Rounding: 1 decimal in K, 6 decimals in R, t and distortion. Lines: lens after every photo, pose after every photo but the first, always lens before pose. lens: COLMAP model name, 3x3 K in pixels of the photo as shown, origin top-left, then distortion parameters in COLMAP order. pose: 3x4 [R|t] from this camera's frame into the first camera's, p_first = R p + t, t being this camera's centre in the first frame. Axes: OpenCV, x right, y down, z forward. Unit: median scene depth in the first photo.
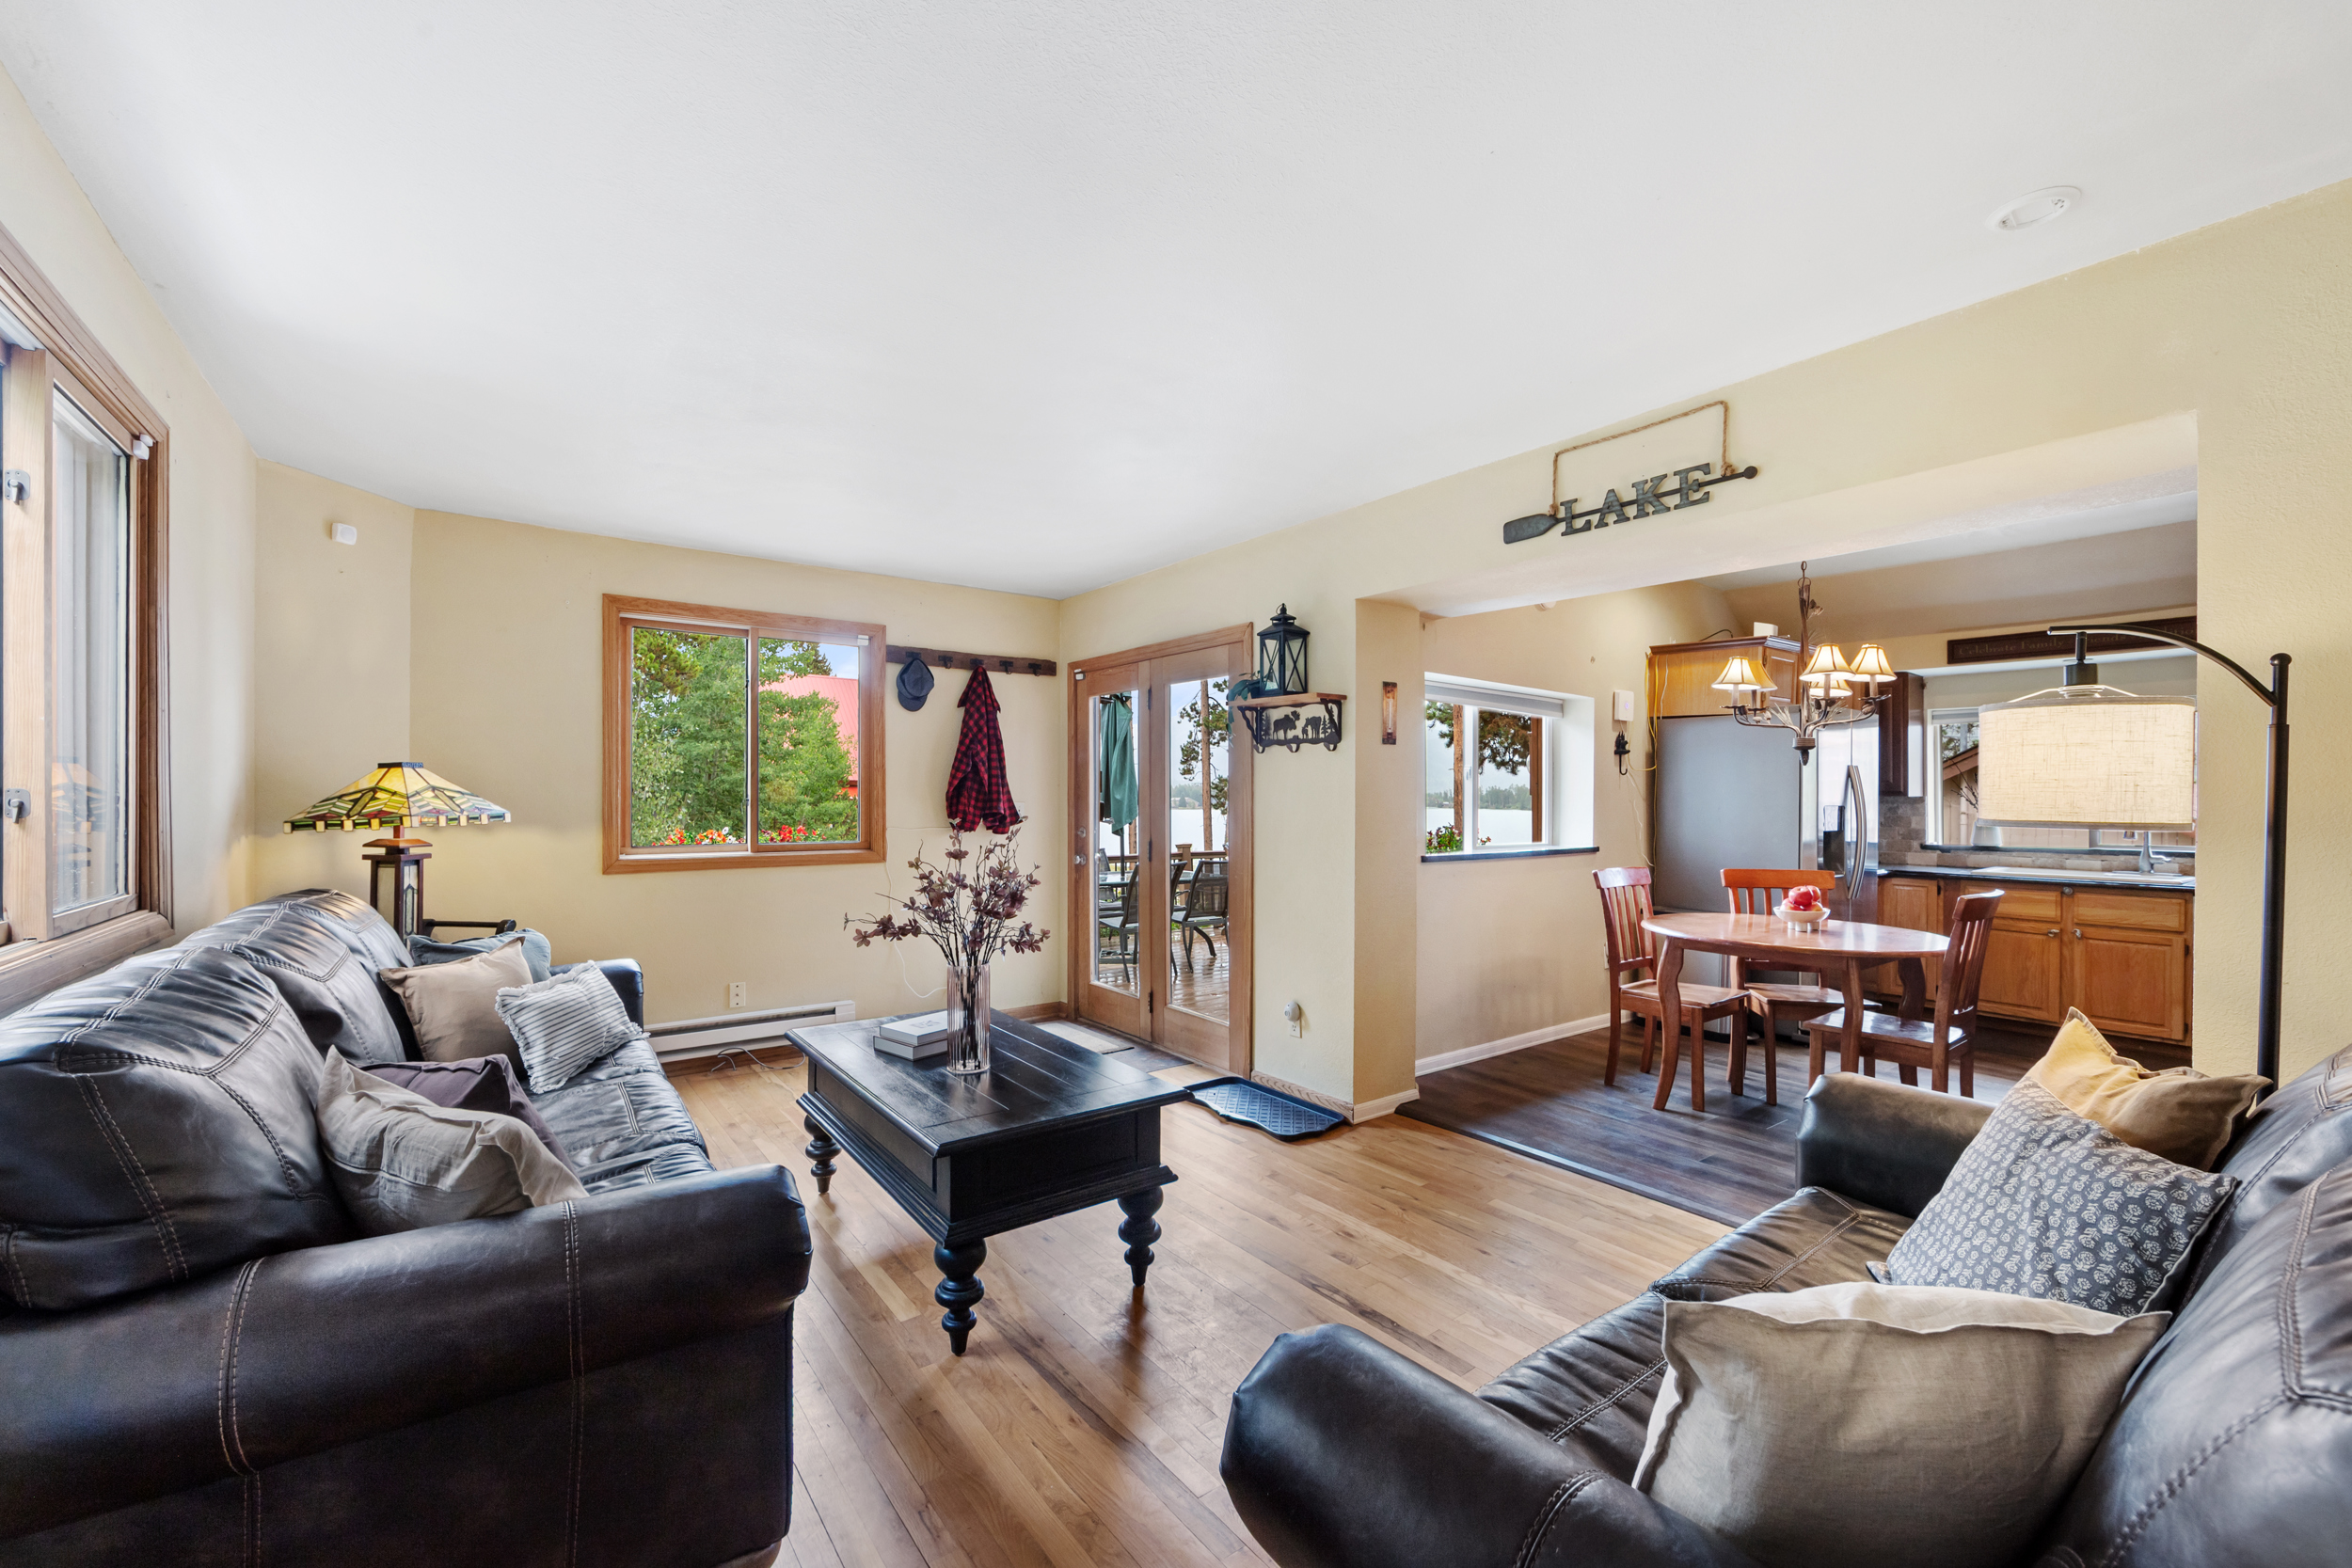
lens RADIAL K [[933.1, 0, 1162.4], [0, 933.1, 801.3], [0, 0, 1]] dist [-0.004093, -0.000453]
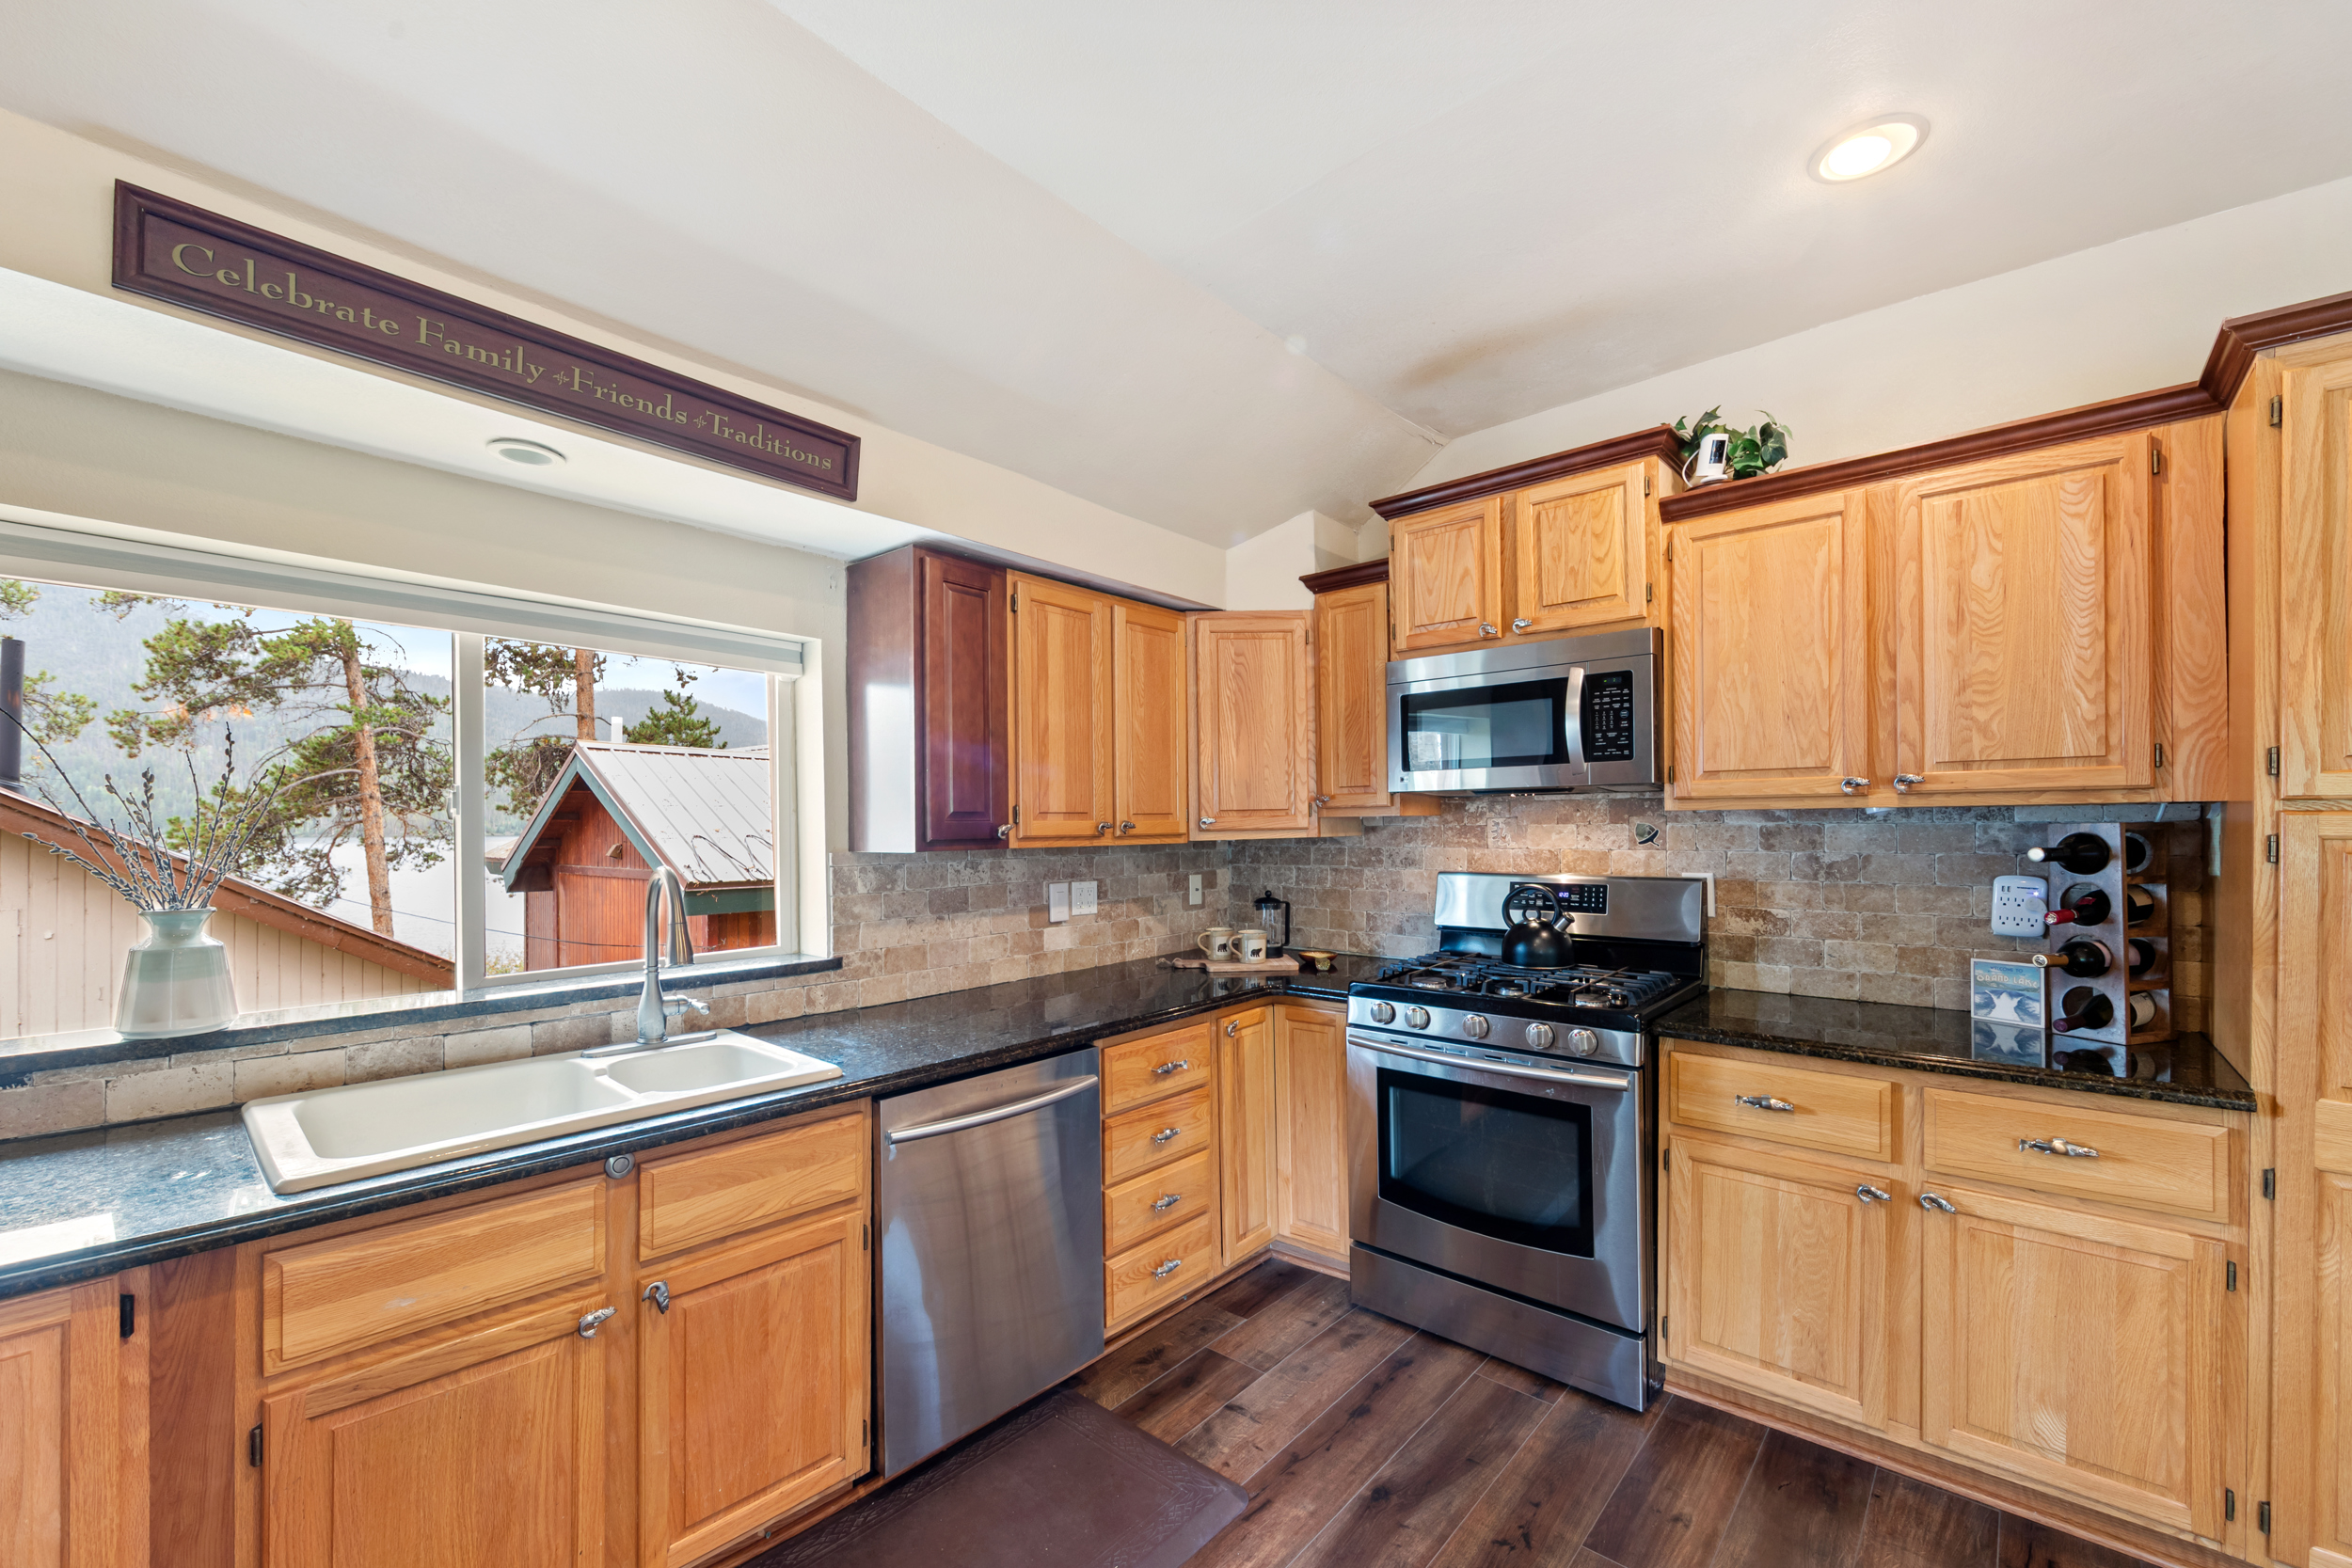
lens RADIAL K [[933.1, 0, 1163.0], [0, 933.1, 824.7], [0, 0, 1]] dist [-0.004093, -0.000453]
pose [[-0.210983, -0.000315, 0.977490, 0.624040], [0.005288, 0.999985, 0.001464, -0.015443], [-0.977475, 0.005477, -0.210978, 0.870559]]
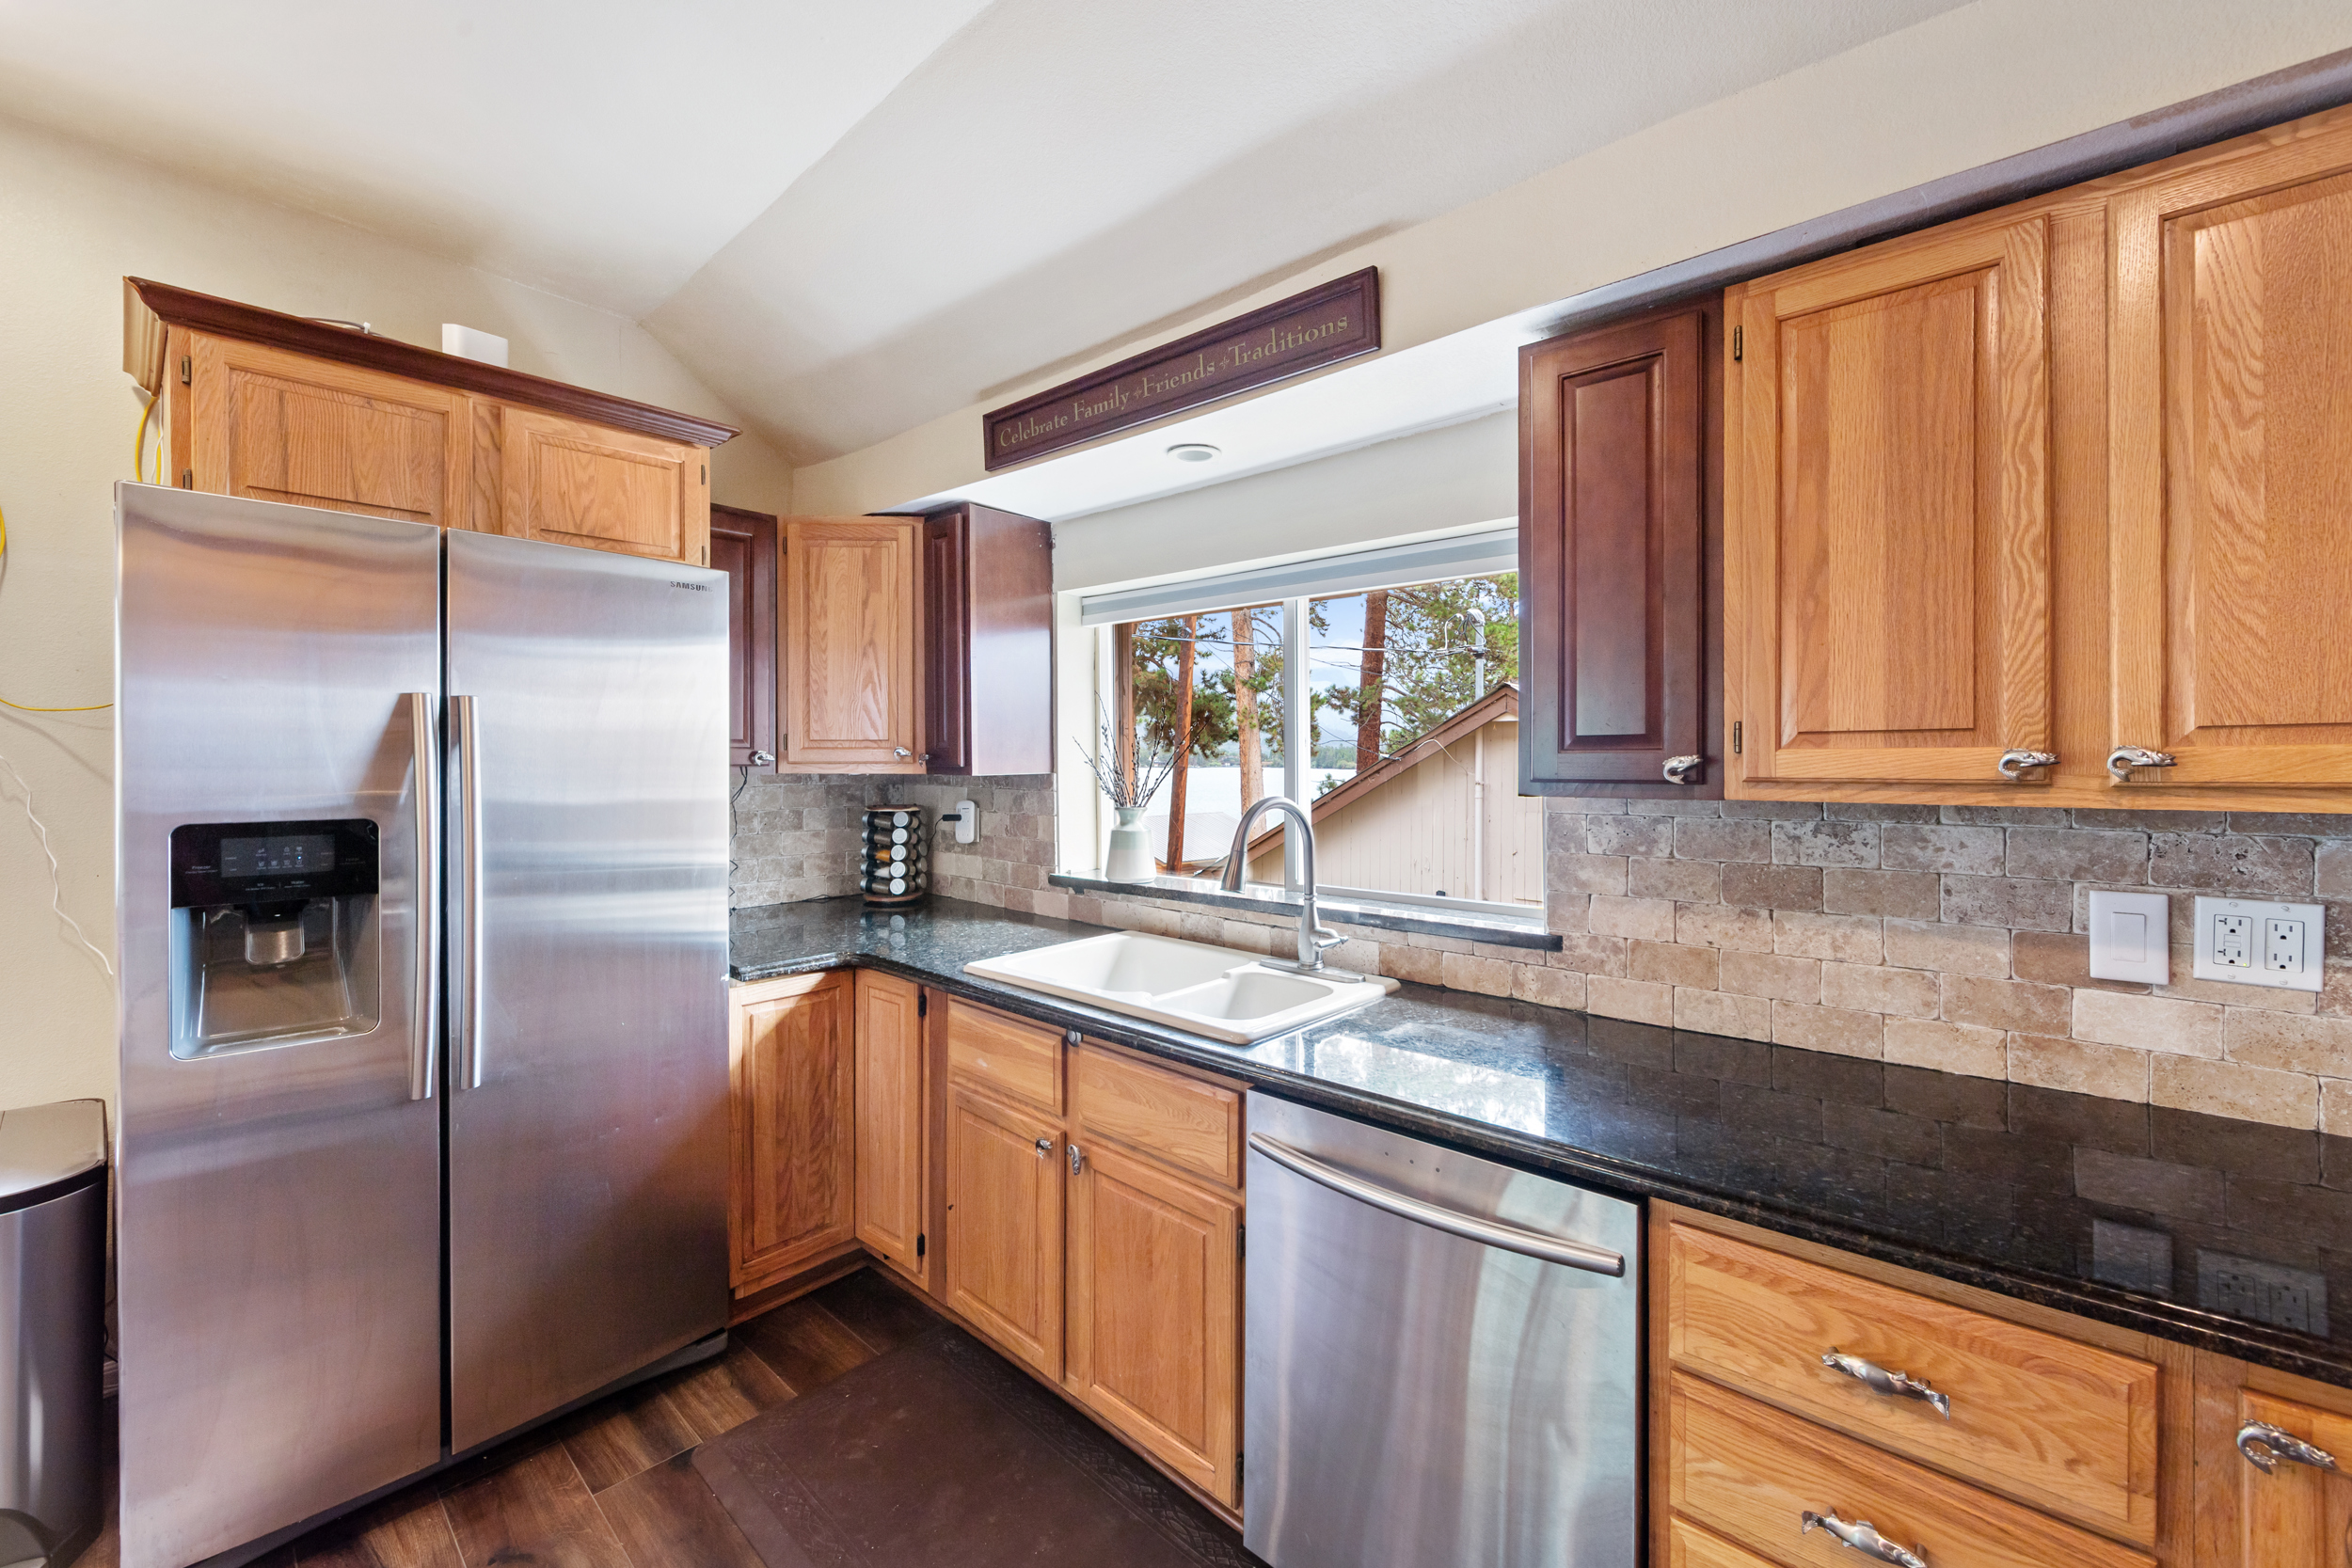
lens RADIAL K [[933.1, 0, 1172.4], [0, 933.1, 761.8], [0, 0, 1]] dist [-0.004093, -0.000453]
pose [[0.977576, -0.002239, 0.210572, 0.916380], [0.002180, 0.999997, 0.000511, -0.013886], [-0.210573, -0.000041, 0.977578, 0.612103]]
